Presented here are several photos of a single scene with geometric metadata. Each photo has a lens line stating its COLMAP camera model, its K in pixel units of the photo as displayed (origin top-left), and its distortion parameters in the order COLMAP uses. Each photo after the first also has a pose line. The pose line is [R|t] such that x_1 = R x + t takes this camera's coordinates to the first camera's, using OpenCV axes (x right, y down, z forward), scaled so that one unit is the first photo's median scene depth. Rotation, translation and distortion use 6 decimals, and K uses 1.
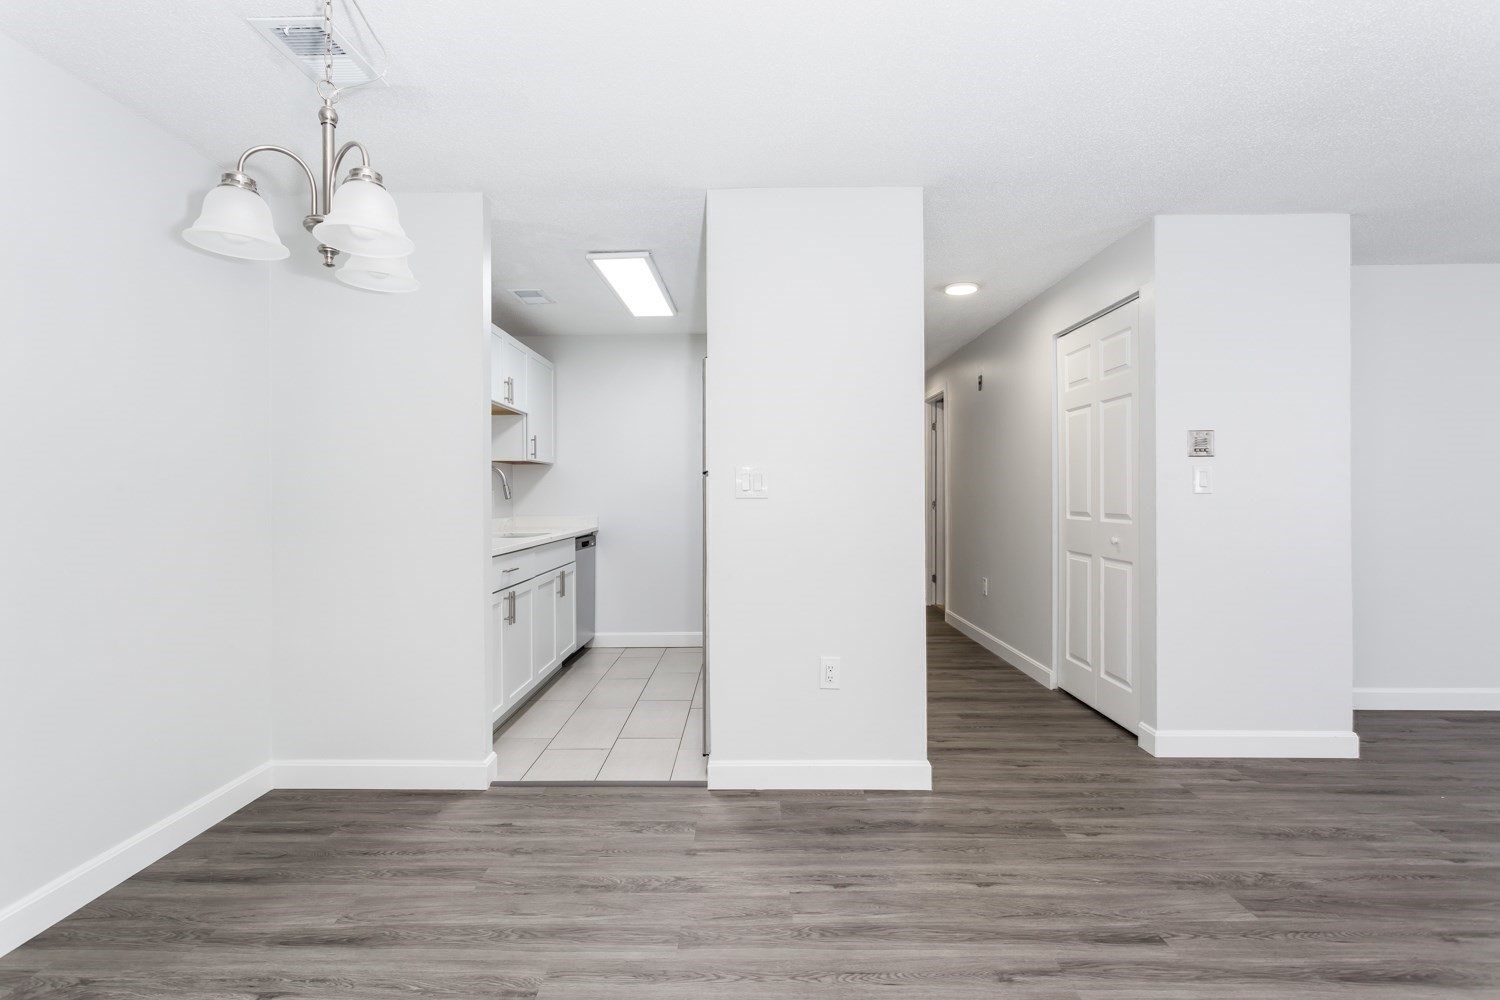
lens RADIAL K [[724.1, 0, 743.3], [0, 724.1, 492.9], [0, 0, 1]] dist [0.001553, 0.000767]
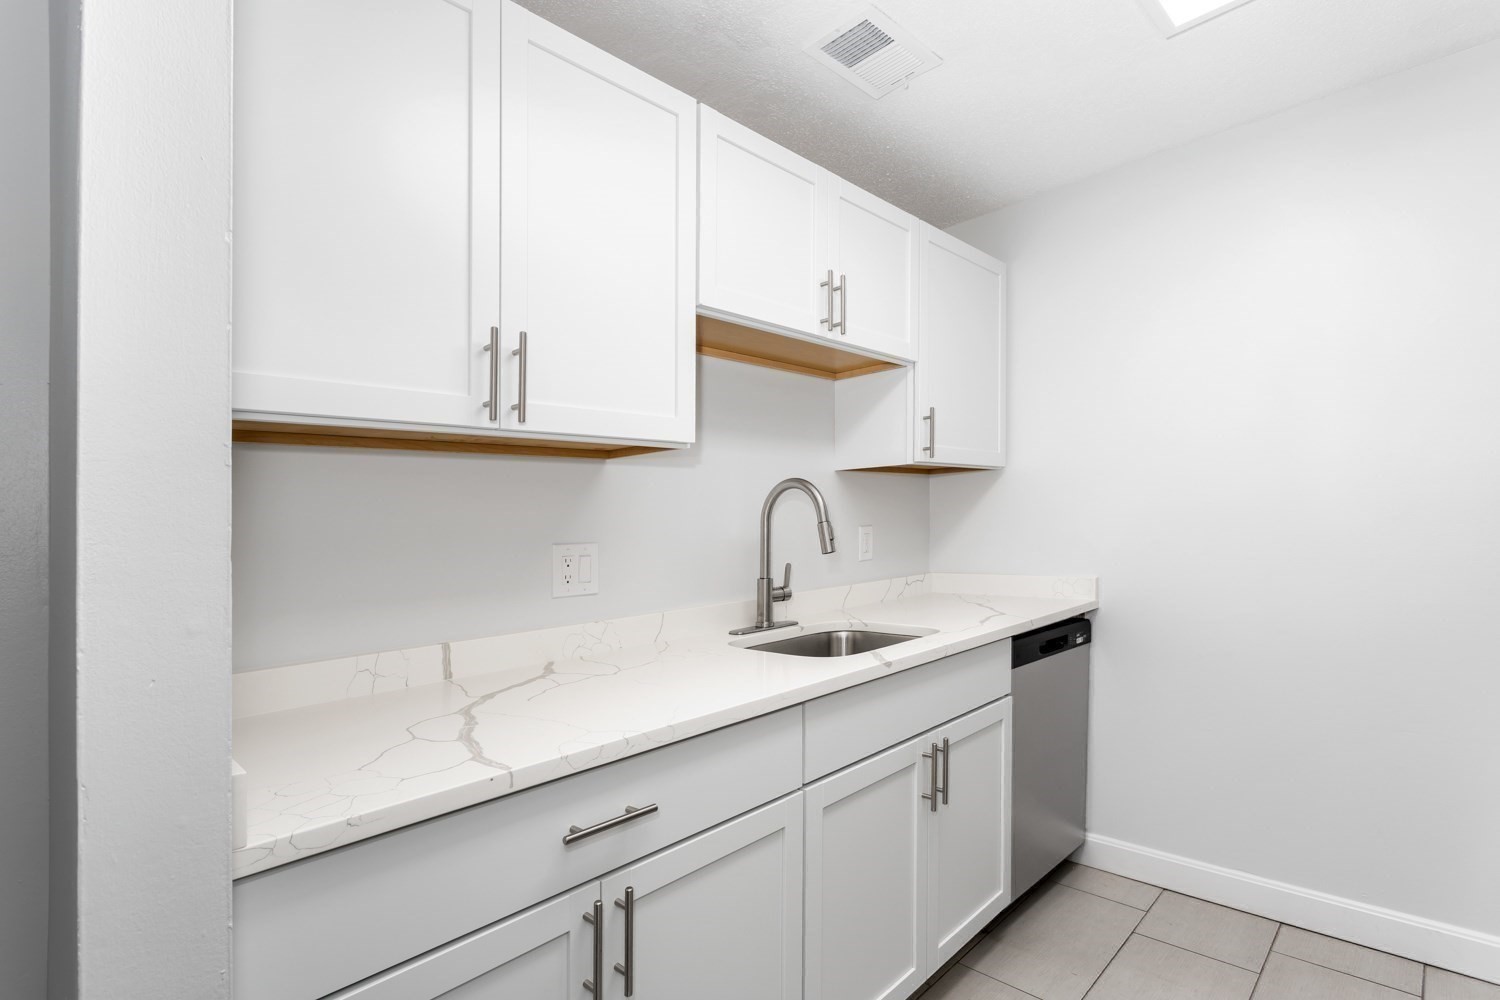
lens RADIAL K [[744.2, 0, 750.7], [0, 744.2, 546.5], [0, 0, 1]] dist [-0.000115, 0.000849]
pose [[0.729753, 0.014159, -0.683564, -0.045086], [0.024079, 0.998633, 0.046392, -0.015678], [0.683286, -0.050314, 0.728415, 0.566619]]
